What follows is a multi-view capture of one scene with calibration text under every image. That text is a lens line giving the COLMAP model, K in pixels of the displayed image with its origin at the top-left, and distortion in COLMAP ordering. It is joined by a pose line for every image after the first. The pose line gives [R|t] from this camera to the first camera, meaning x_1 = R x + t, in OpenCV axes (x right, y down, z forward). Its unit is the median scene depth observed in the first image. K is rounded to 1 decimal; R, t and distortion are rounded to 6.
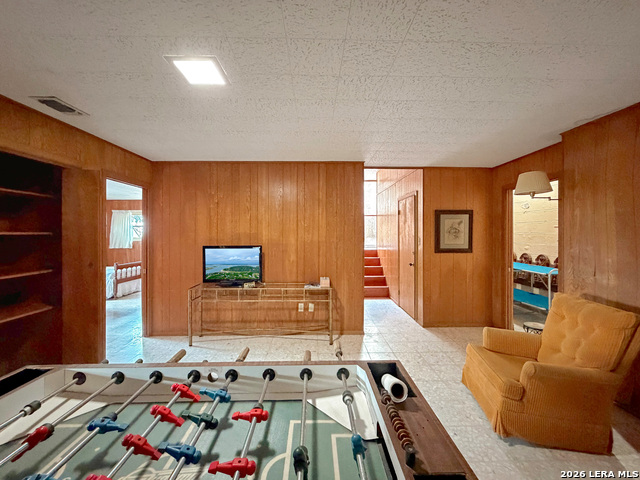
lens RADIAL K [[258.0, 0, 318.3], [0, 258.0, 236.6], [0, 0, 1]] dist [0.000557, 0.000380]
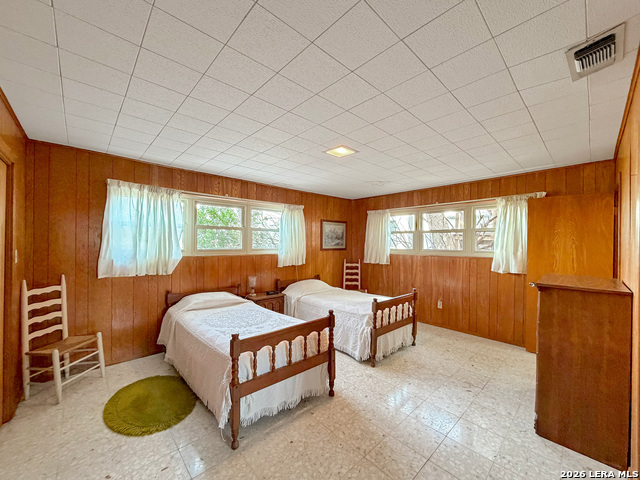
lens RADIAL K [[258.0, 0, 321.9], [0, 258.0, 243.8], [0, 0, 1]] dist [0.000557, 0.000380]
pose [[0.666092, -0.004705, -0.745855, -0.375464], [-0.001588, 0.999969, -0.007726, -0.004790], [0.745868, 0.006331, 0.666064, 0.461308]]
